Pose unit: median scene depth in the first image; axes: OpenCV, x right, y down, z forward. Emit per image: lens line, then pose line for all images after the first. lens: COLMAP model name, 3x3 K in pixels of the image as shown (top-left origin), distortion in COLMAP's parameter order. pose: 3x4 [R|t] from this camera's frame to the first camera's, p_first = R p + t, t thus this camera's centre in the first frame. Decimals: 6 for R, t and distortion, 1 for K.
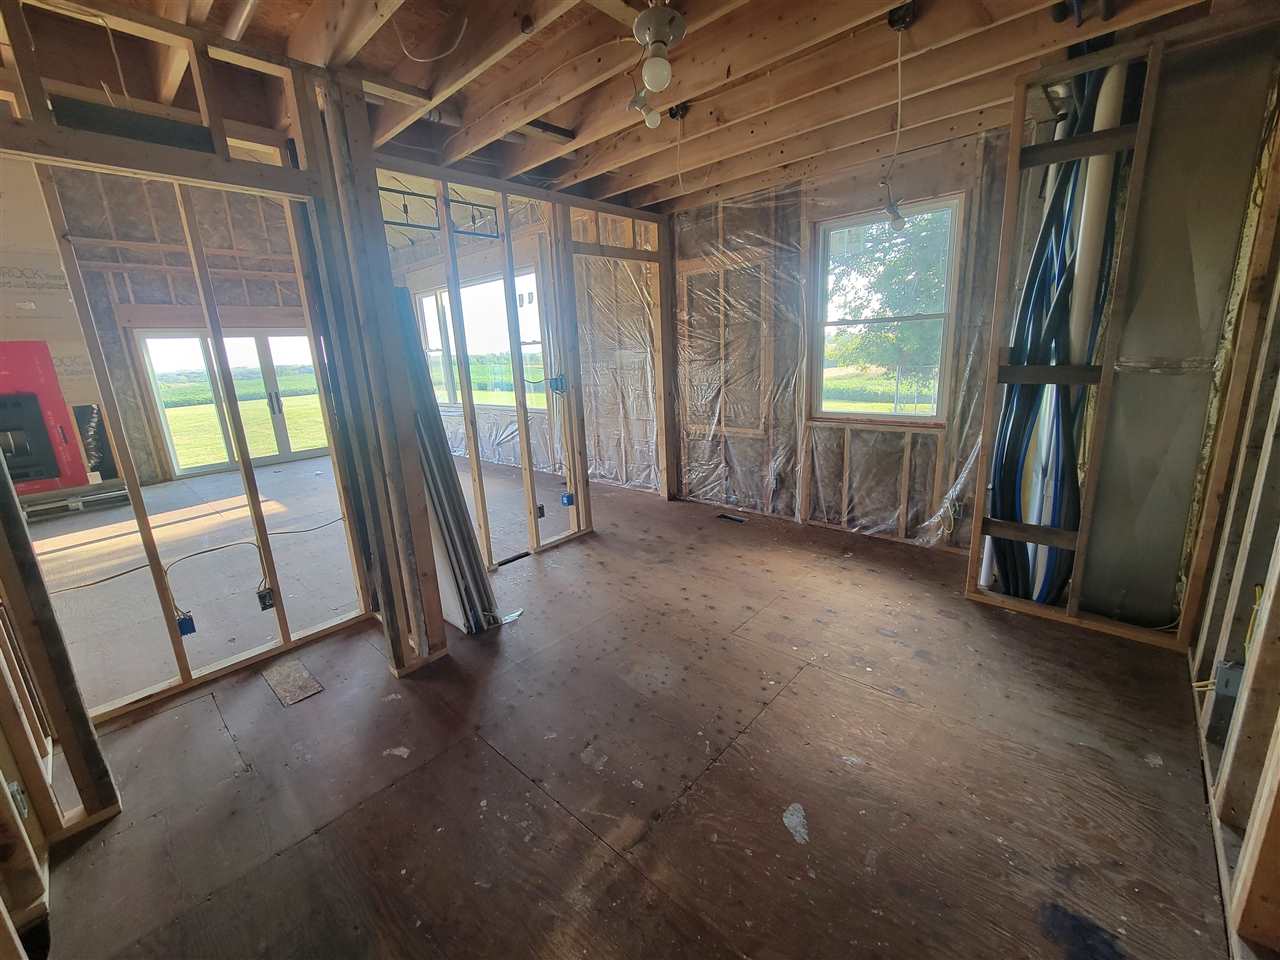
lens RADIAL K [[522.5, 0, 638.6], [0, 522.5, 470.4], [0, 0, 1]] dist [0.001545, 0.000188]
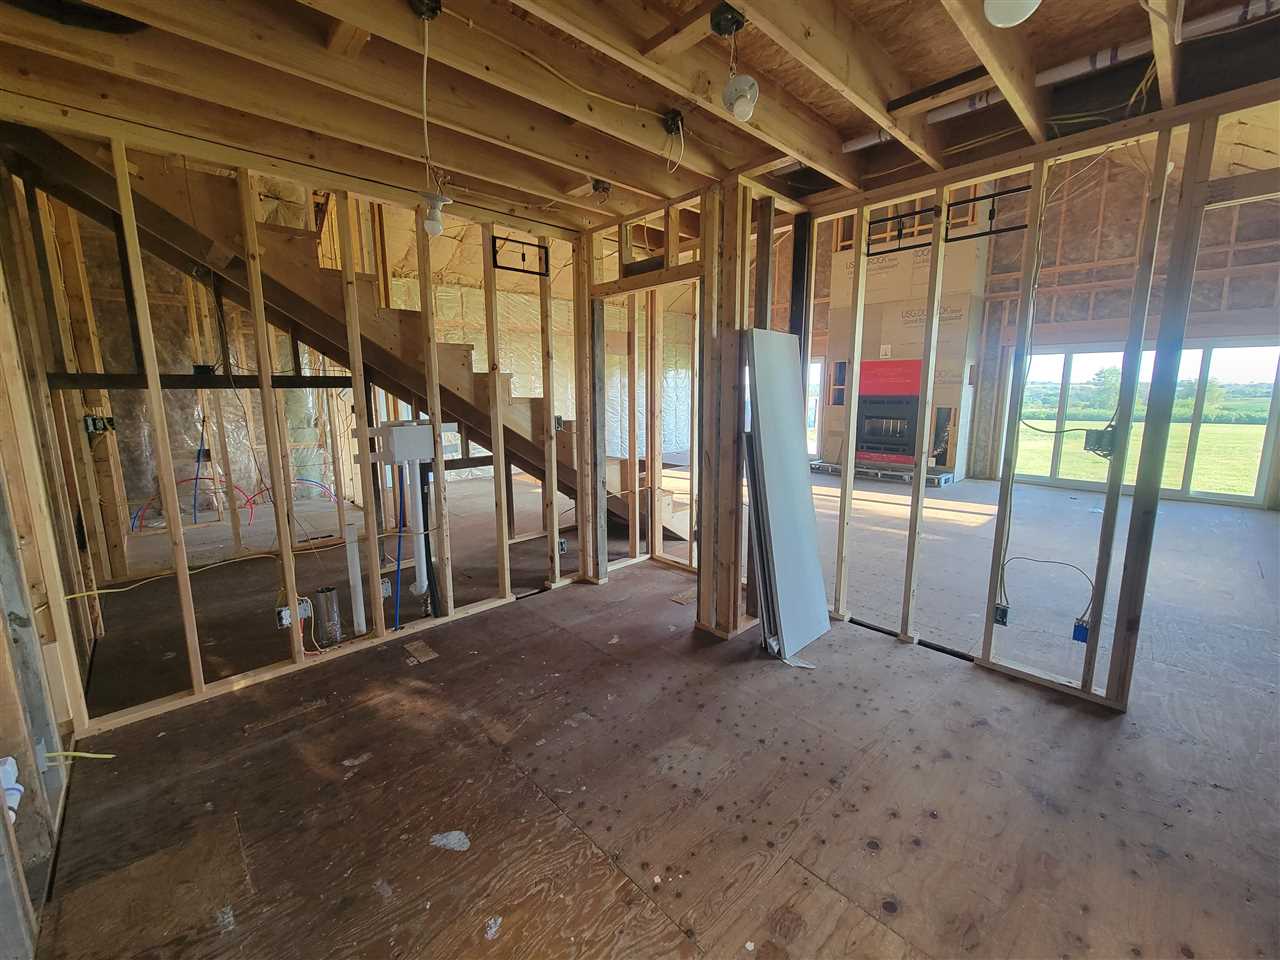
lens RADIAL K [[522.5, 0, 638.6], [0, 522.5, 470.4], [0, 0, 1]] dist [0.001545, 0.000188]
pose [[-0.072482, 0.210614, -0.974879, 0.540502], [-0.221277, 0.949694, 0.221625, -0.169204], [0.972514, 0.231782, -0.022231, 0.573111]]
